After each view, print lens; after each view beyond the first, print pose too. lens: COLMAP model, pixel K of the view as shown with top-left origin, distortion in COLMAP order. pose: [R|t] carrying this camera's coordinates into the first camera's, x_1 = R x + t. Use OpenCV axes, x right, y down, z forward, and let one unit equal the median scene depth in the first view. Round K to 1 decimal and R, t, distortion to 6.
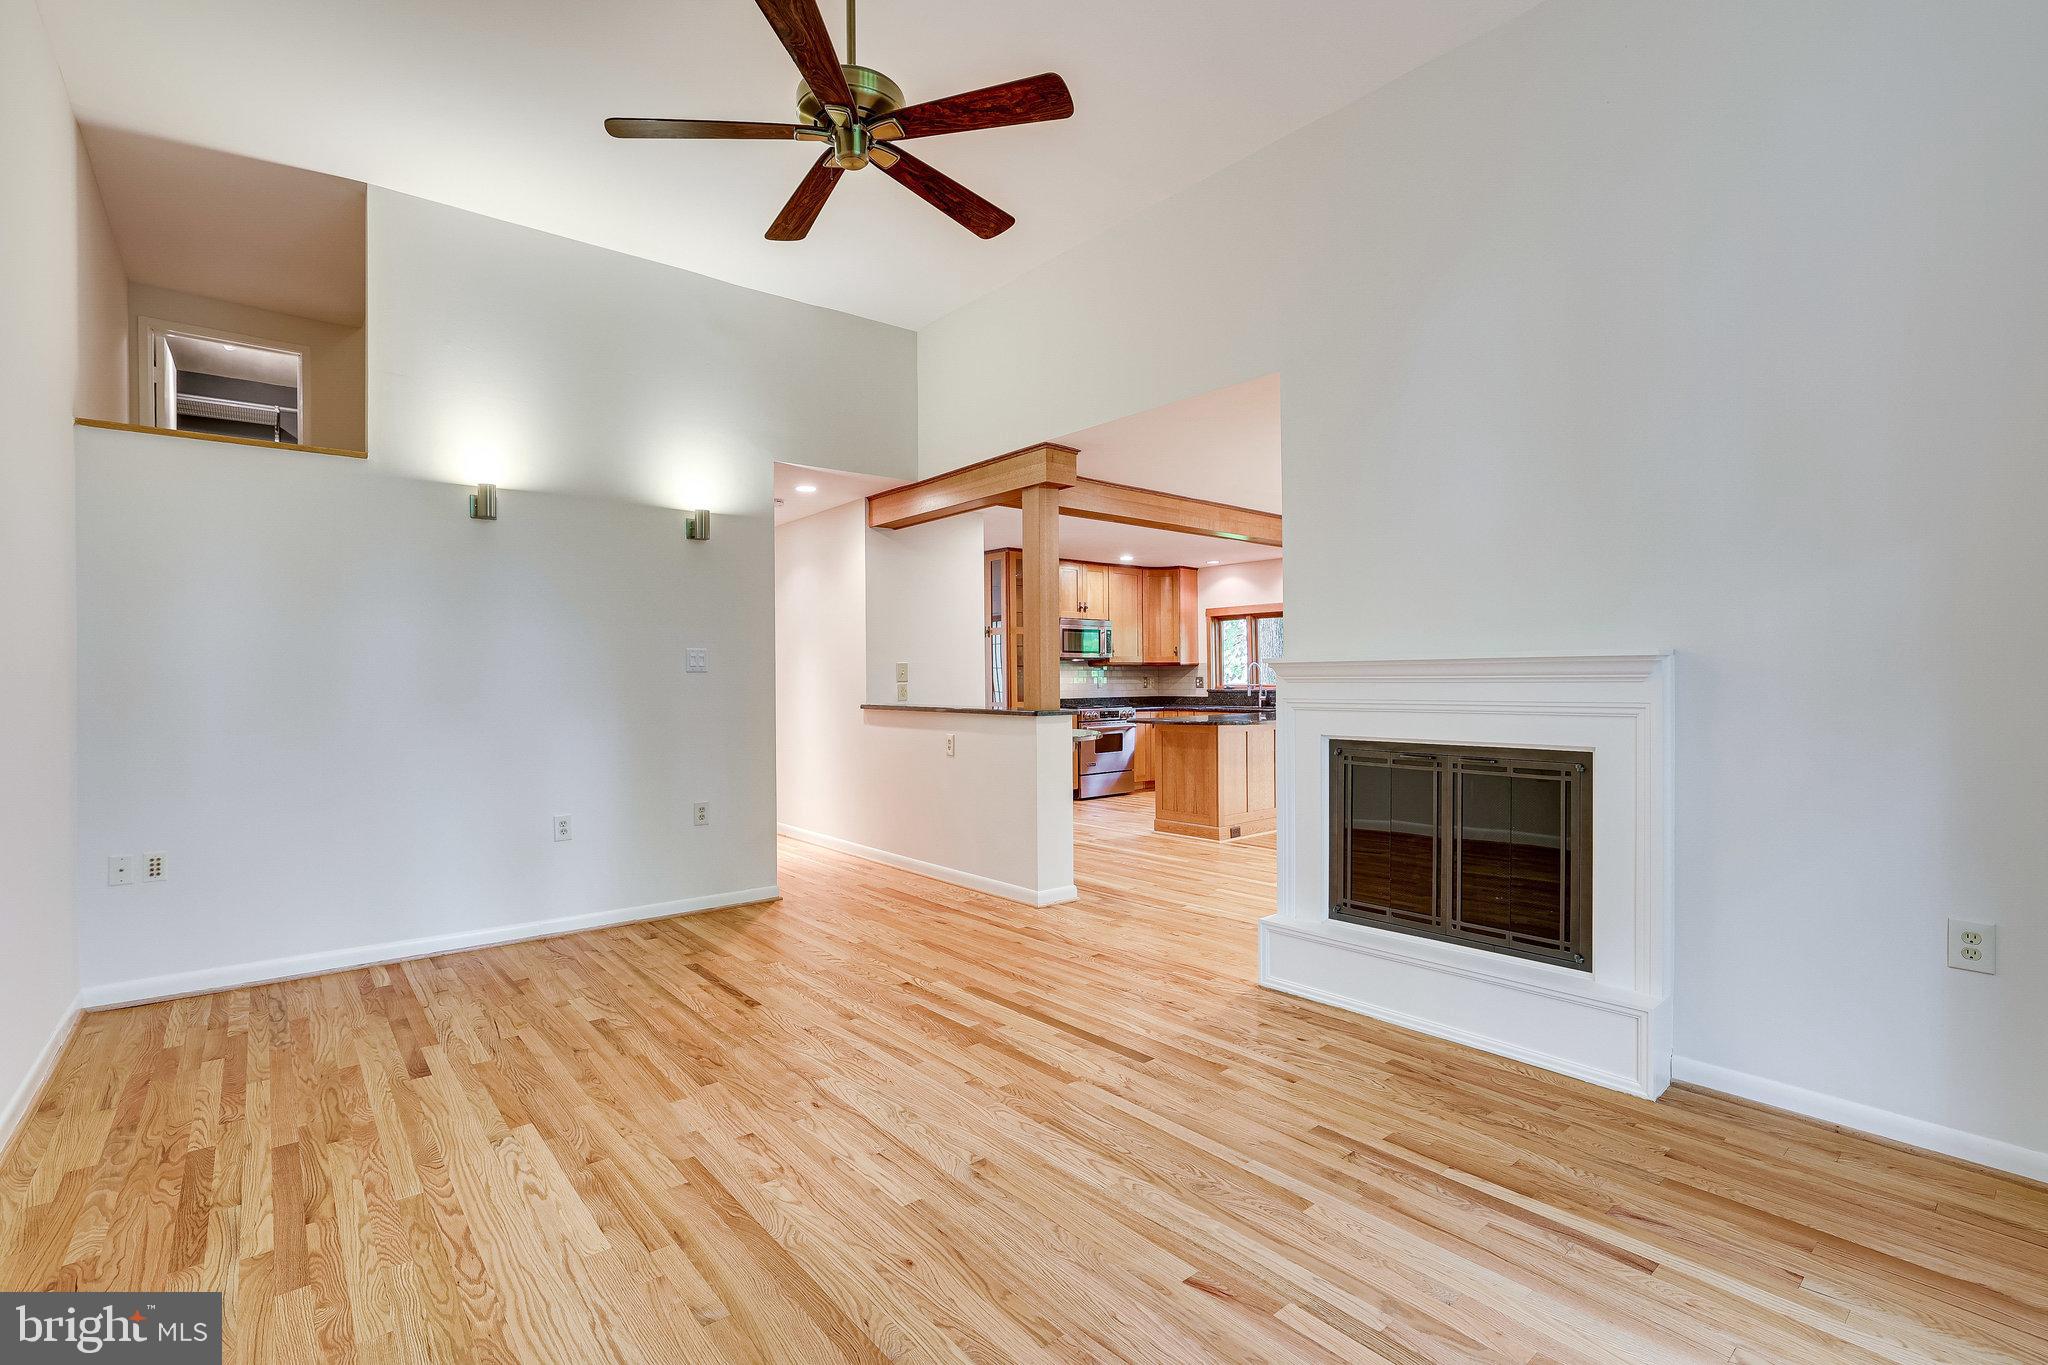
lens RADIAL K [[909.5, 0, 1026.4], [0, 909.5, 684.1], [0, 0, 1]] dist [-0.015647, 0.000309]
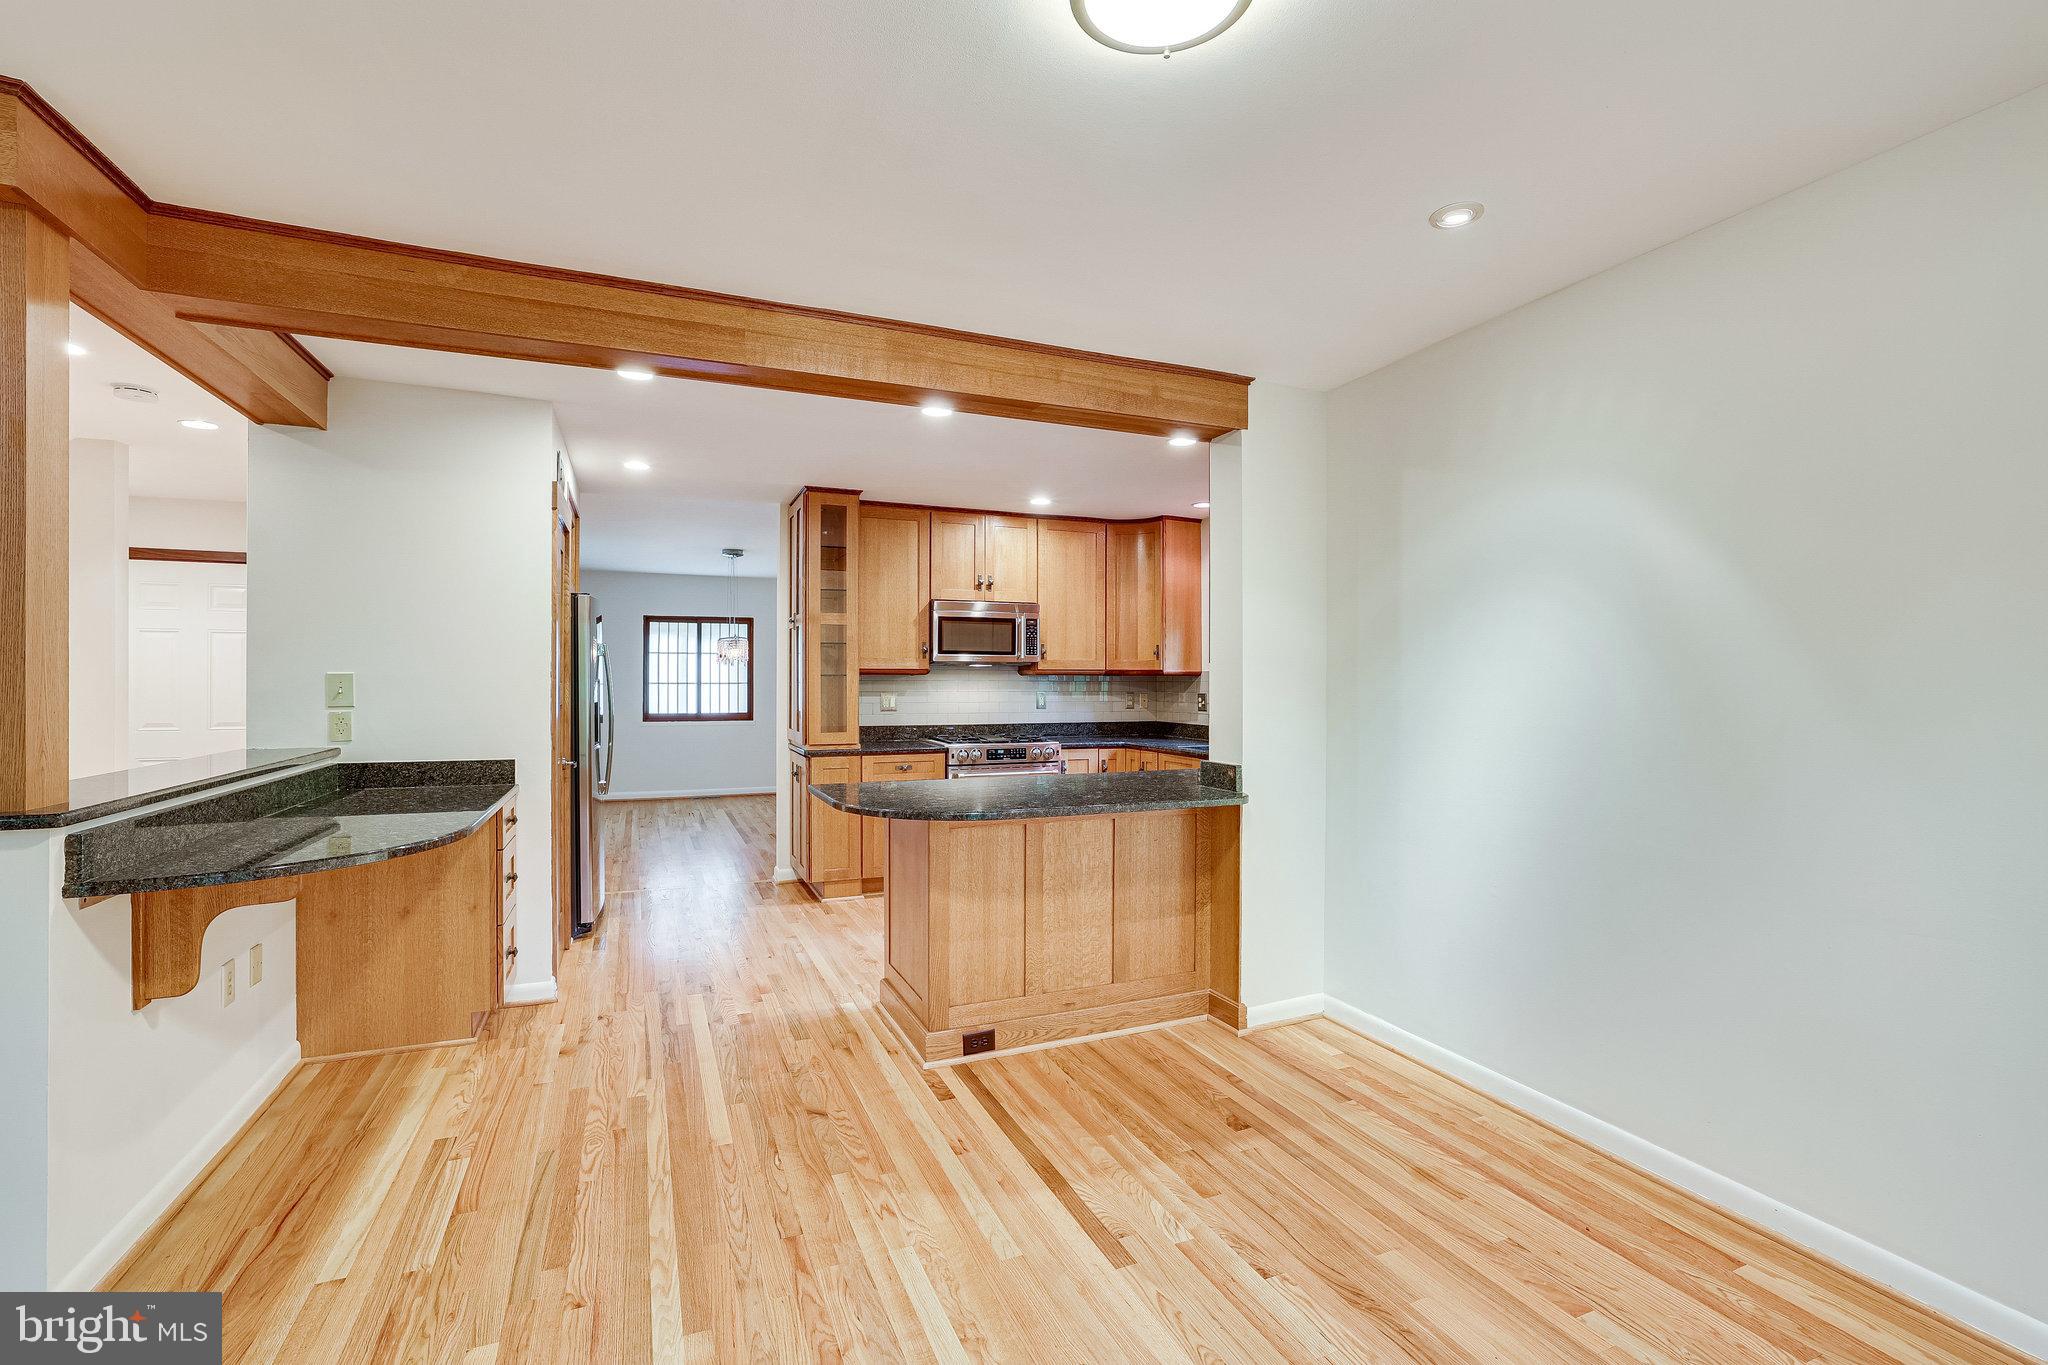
lens RADIAL K [[909.5, 0, 1023.2], [0, 909.5, 679.0], [0, 0, 1]] dist [-0.015647, 0.000309]
pose [[0.958586, 0.010781, -0.284598, 0.395347], [-0.012357, 0.999917, -0.003743, -0.021781], [0.284534, 0.007105, 0.958640, 0.580338]]
